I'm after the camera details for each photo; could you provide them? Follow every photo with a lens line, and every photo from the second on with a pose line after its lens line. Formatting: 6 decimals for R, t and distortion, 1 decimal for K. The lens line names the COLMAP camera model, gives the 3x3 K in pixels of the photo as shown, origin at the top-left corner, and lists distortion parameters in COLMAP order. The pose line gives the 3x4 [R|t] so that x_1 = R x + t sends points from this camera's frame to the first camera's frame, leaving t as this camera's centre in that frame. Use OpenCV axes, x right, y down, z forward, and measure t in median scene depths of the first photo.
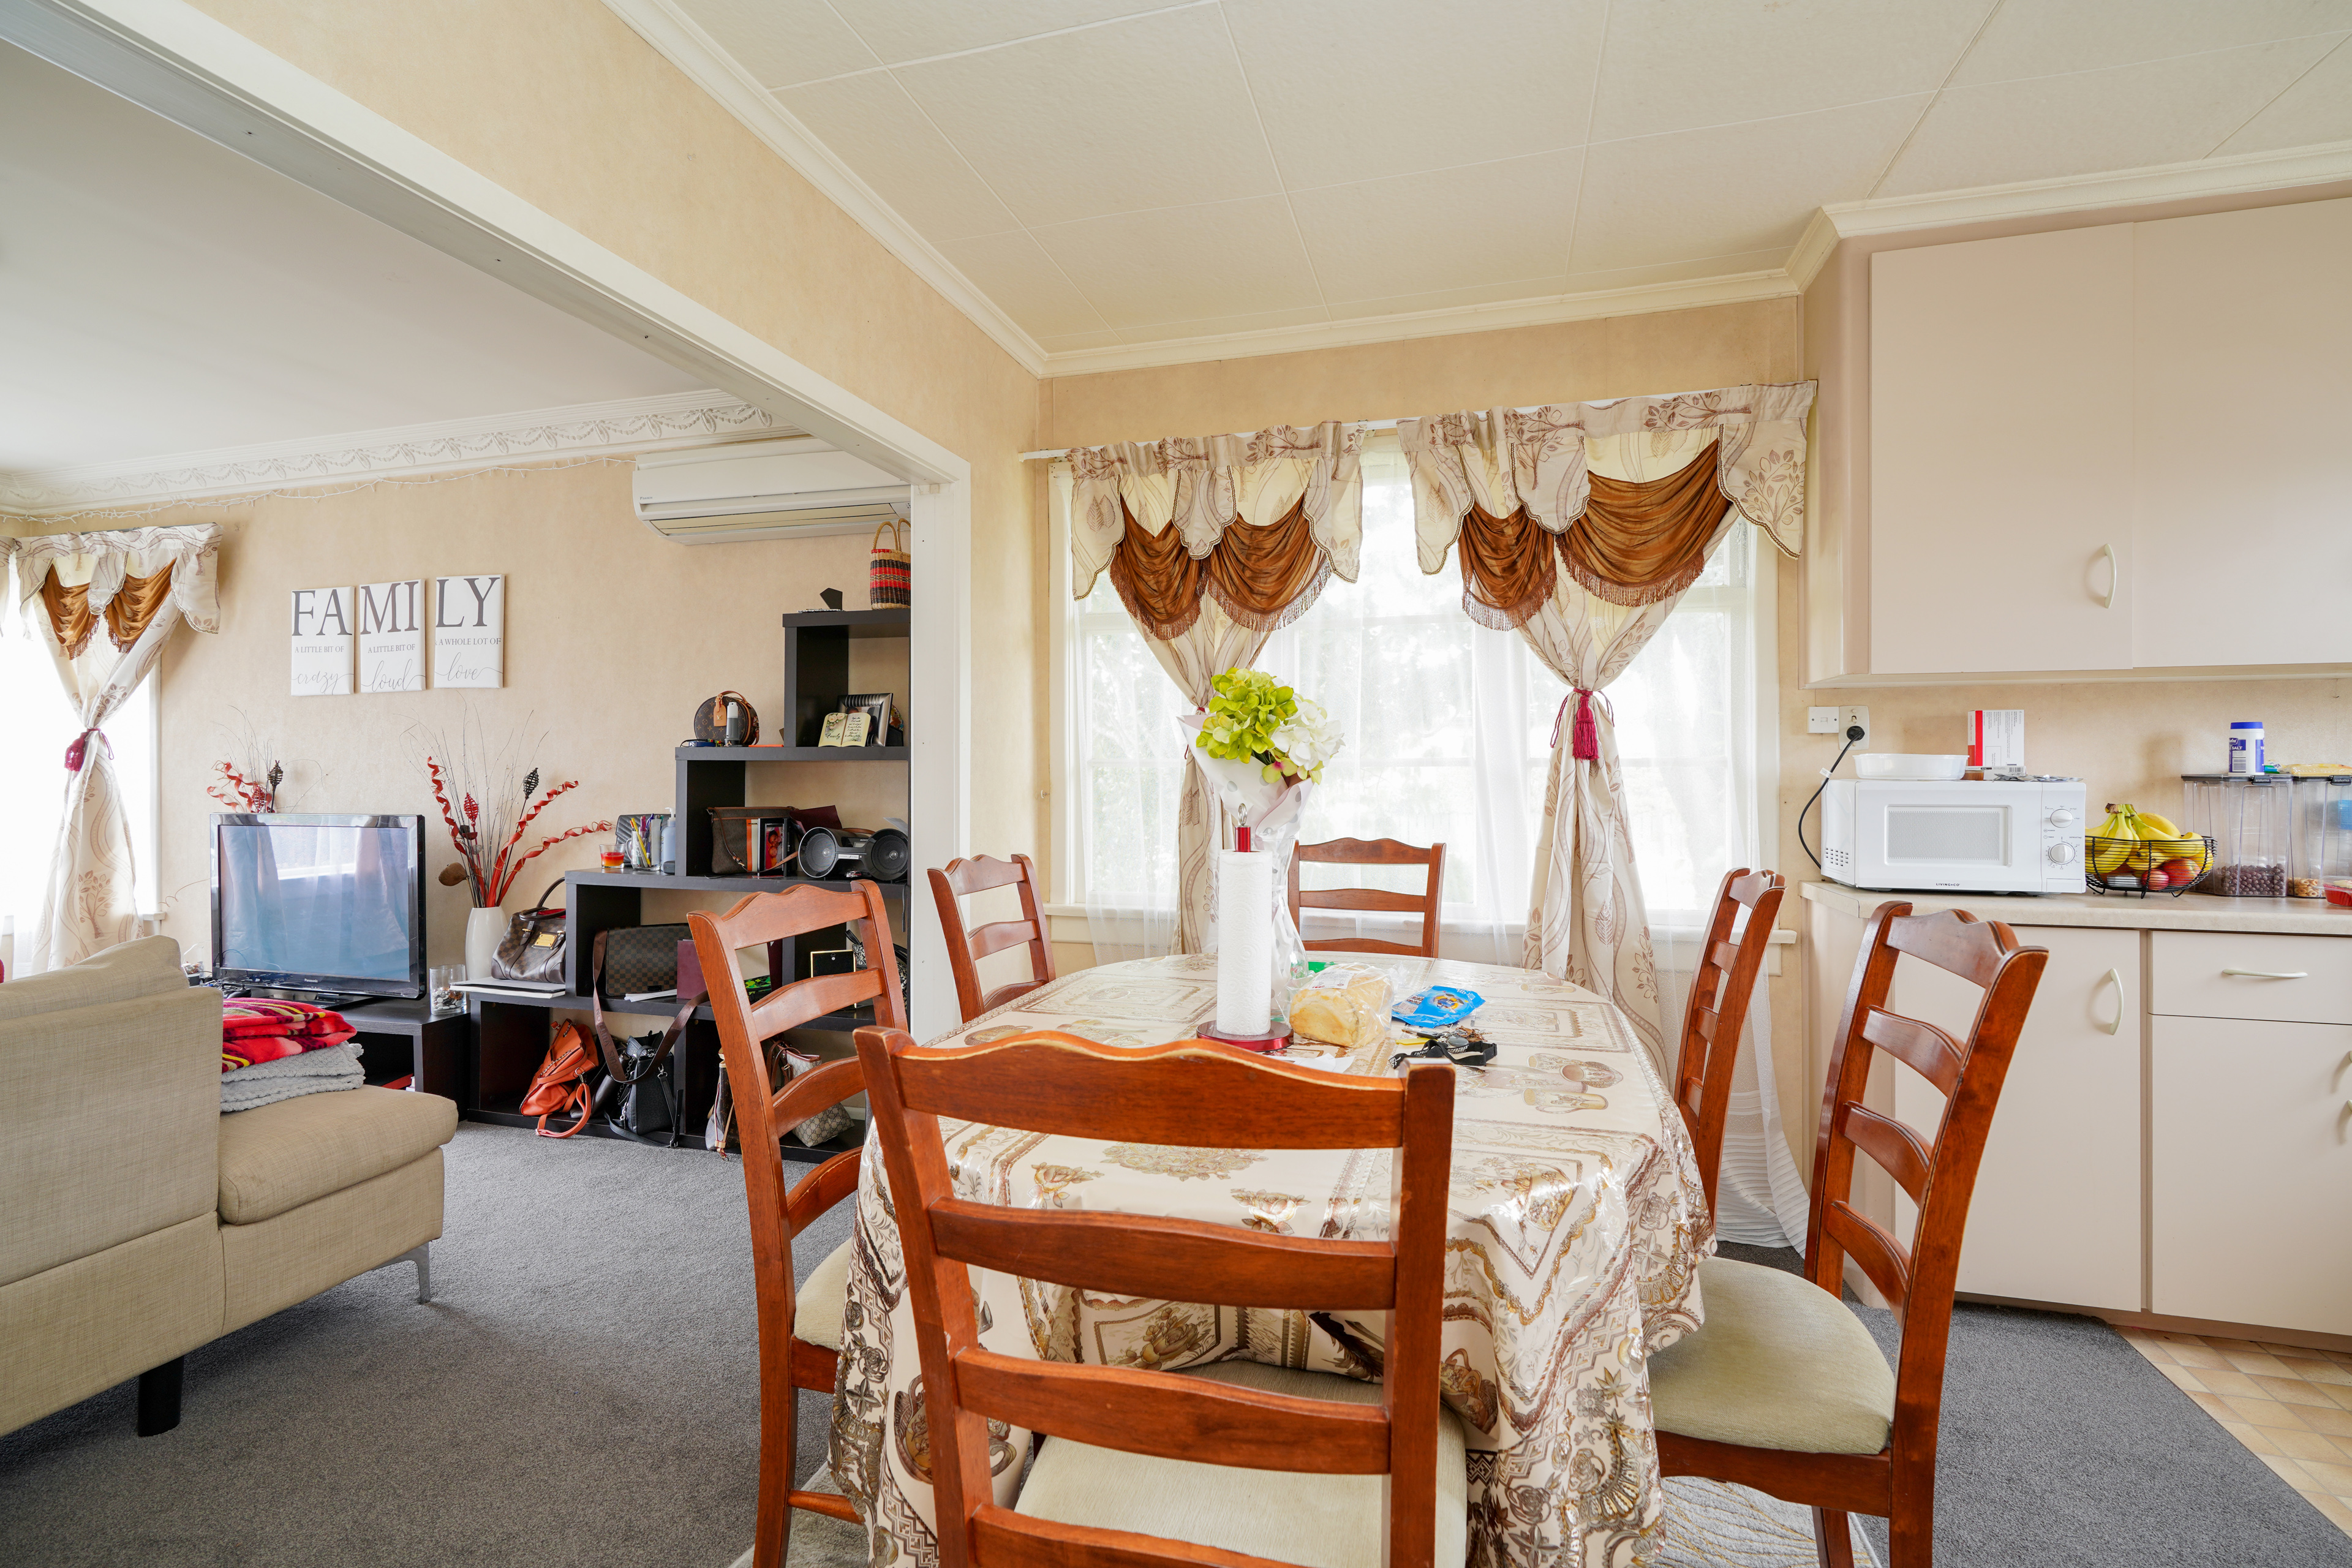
lens RADIAL K [[1086.2, 0, 1194.2], [0, 1086.2, 768.8], [0, 0, 1]] dist [-0.003423, 0.001317]
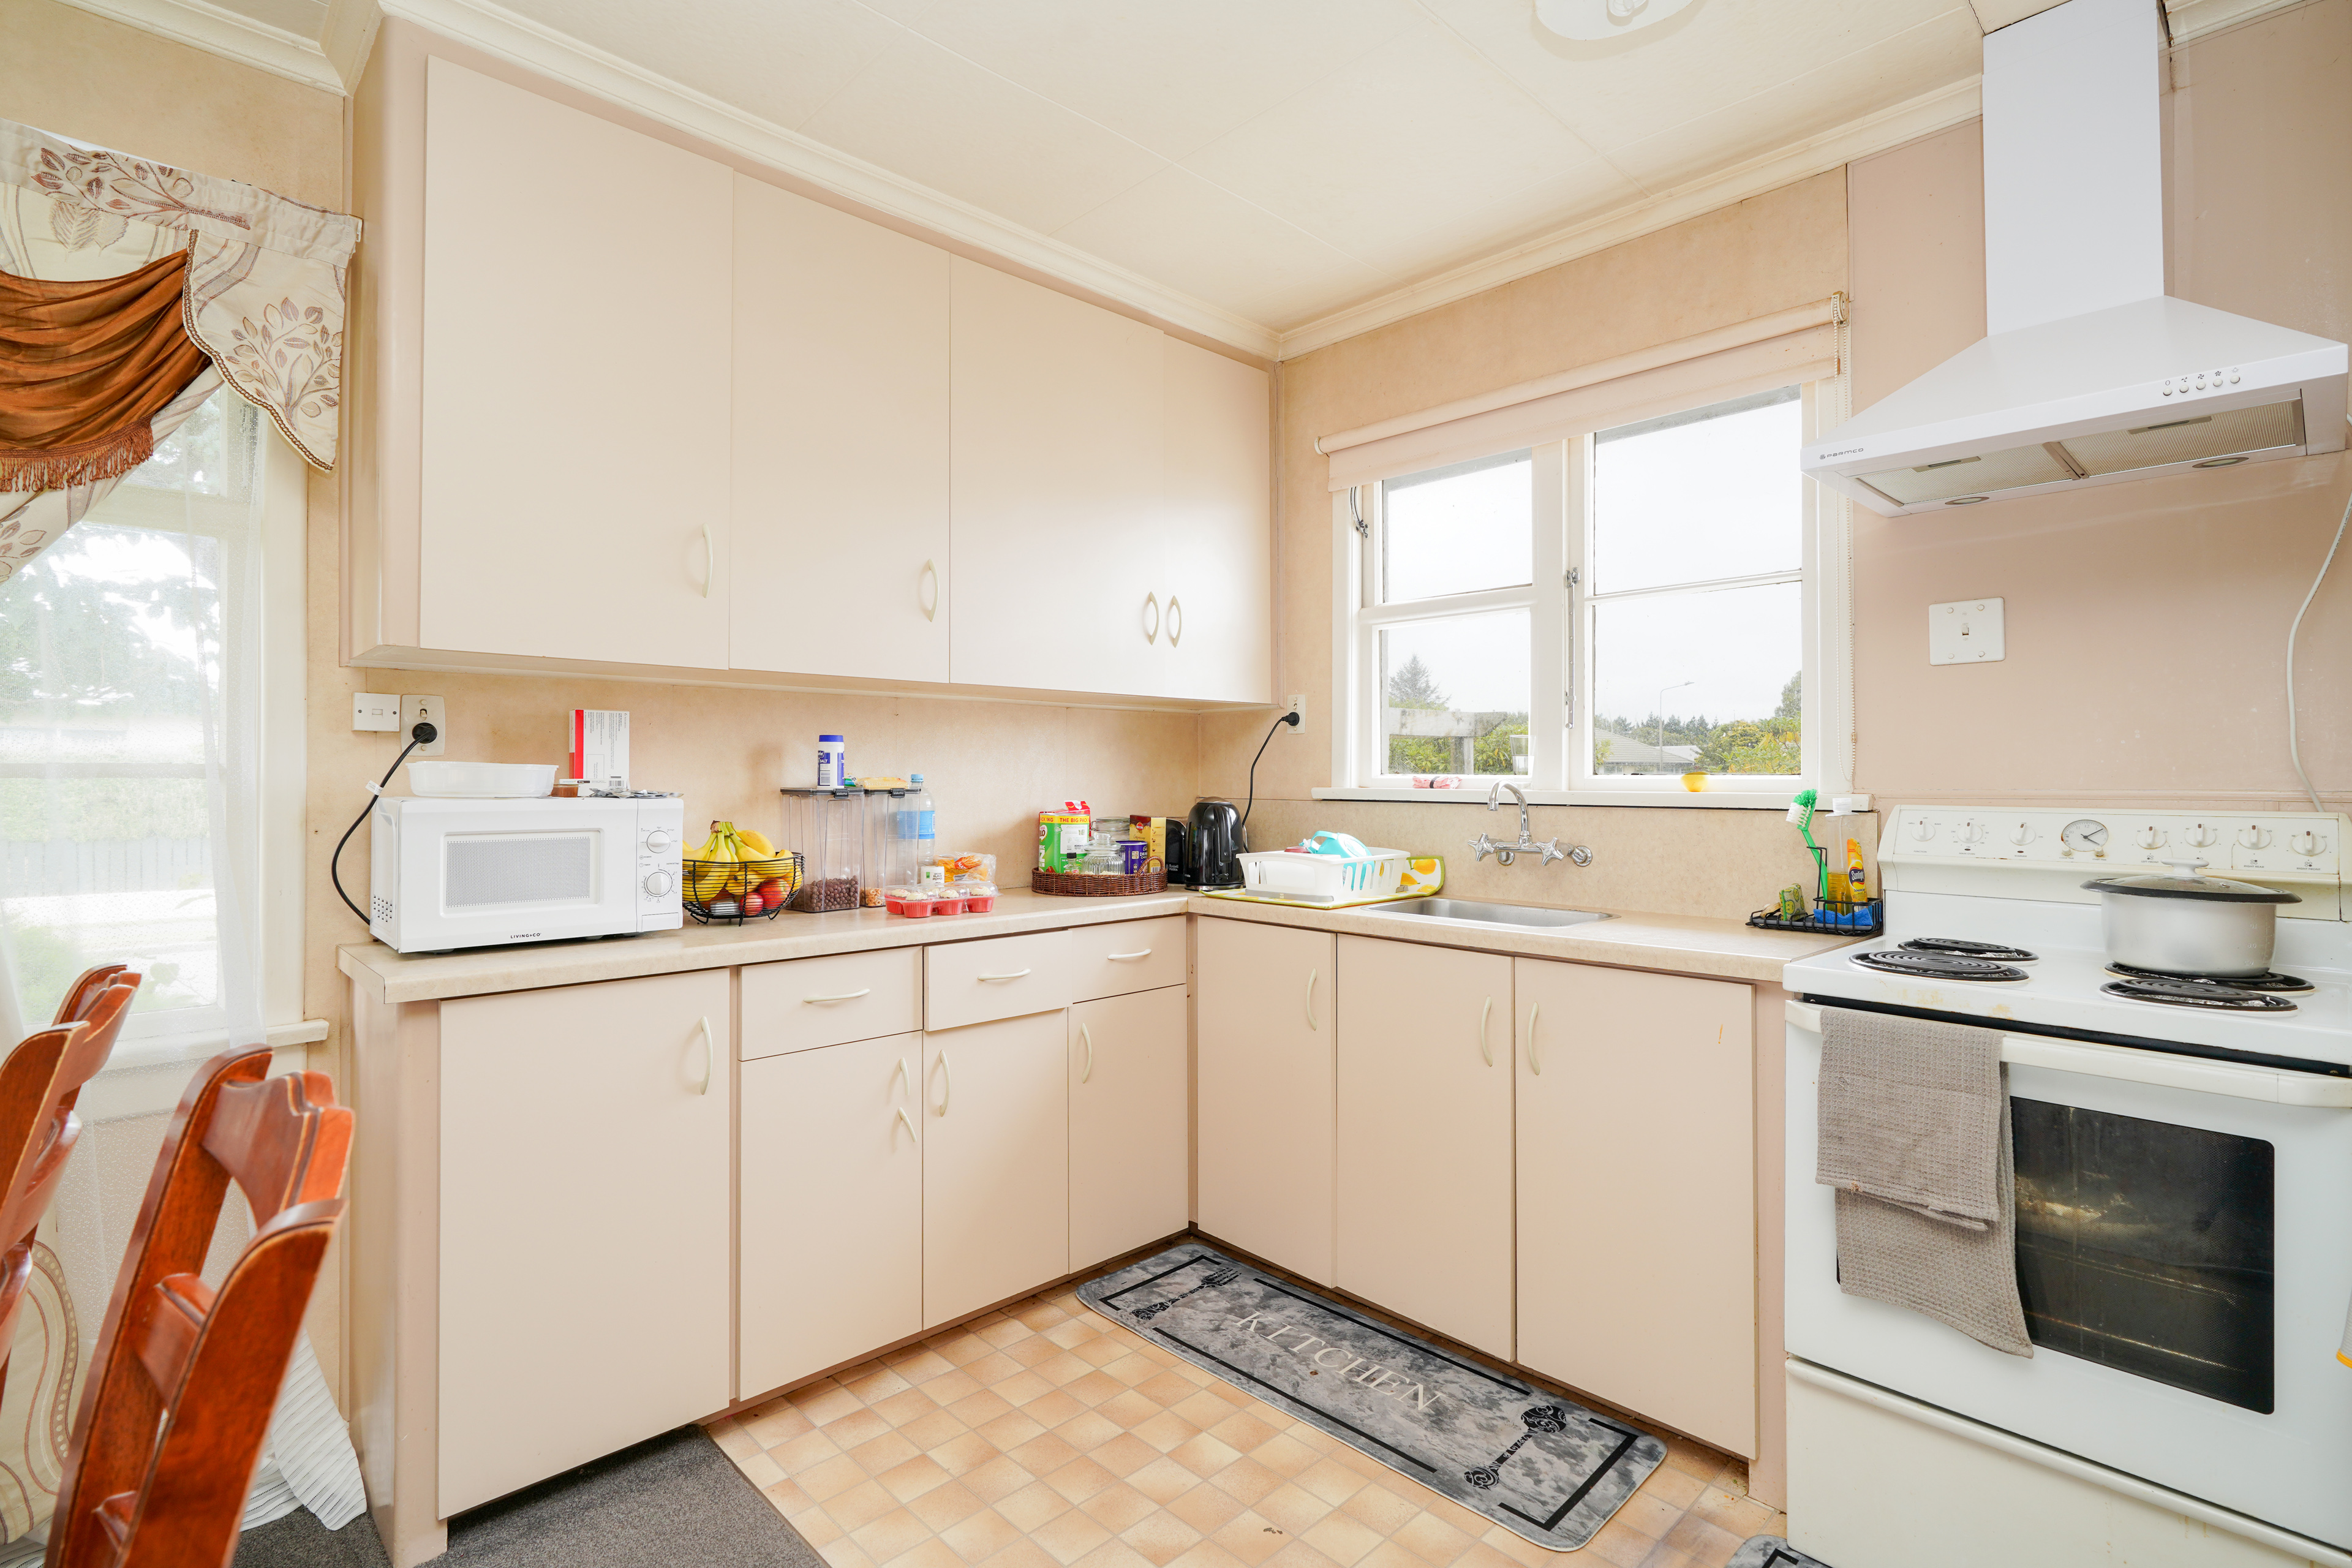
lens RADIAL K [[1086.2, 0, 1112.7], [0, 1086.2, 768.3], [0, 0, 1]] dist [-0.003423, 0.001317]
pose [[0.546682, 0.010268, 0.837277, 0.276619], [-0.000683, 0.999930, -0.011817, -0.000977], [-0.837340, 0.005889, 0.546651, 0.237341]]
